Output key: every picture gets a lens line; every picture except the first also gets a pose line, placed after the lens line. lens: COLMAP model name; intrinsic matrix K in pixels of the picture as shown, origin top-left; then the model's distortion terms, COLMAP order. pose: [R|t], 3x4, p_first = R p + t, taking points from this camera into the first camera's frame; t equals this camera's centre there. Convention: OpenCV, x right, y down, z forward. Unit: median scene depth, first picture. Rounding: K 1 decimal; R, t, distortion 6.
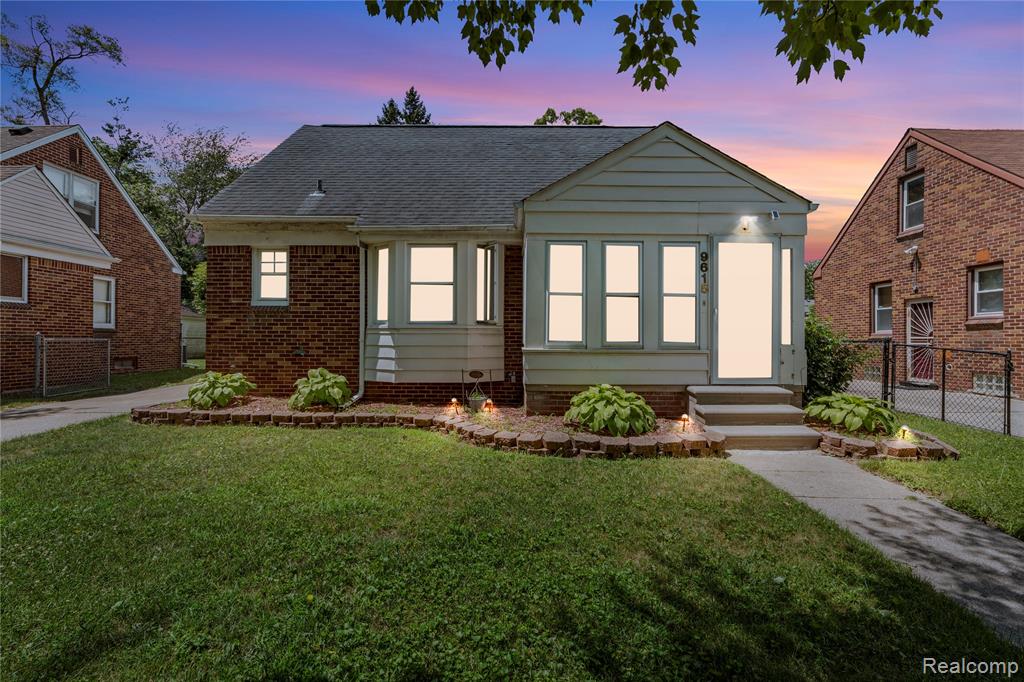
lens RADIAL K [[465.7, 0, 510.1], [0, 465.7, 339.2], [0, 0, 1]] dist [-0.009315, 0.000268]
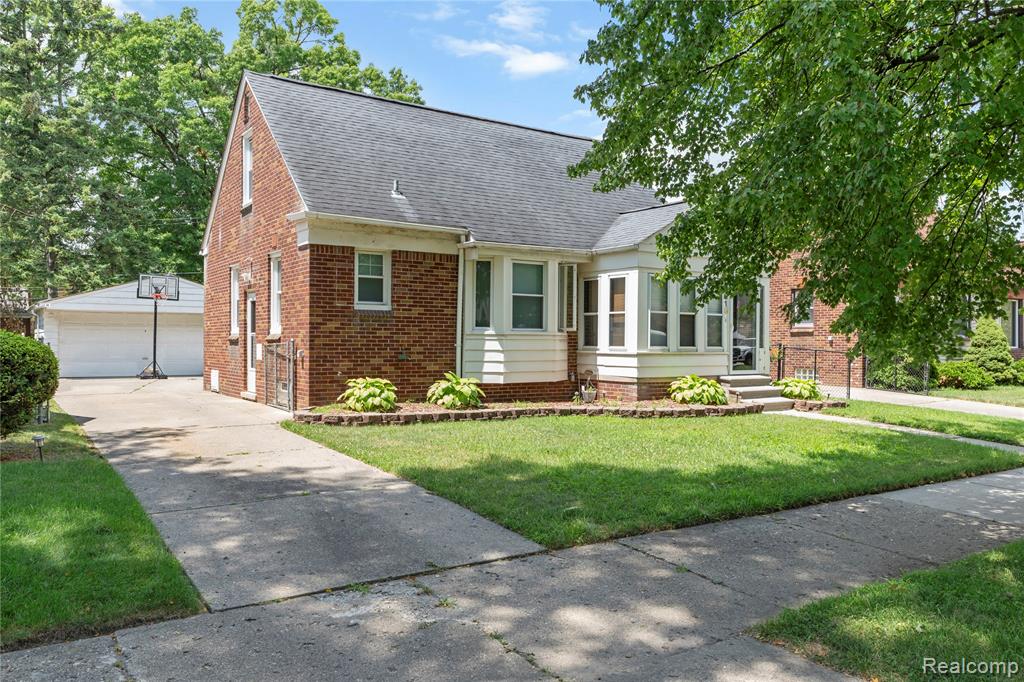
lens RADIAL K [[770.5, 0, 516.1], [0, 770.5, 338.6], [0, 0, 1]] dist [-0.005440, -0.000487]
pose [[0.824206, 0.002300, 0.566286, -1.190928], [-0.002006, 0.999997, -0.001142, -0.010916], [-0.566287, -0.000195, 0.824208, -0.505257]]
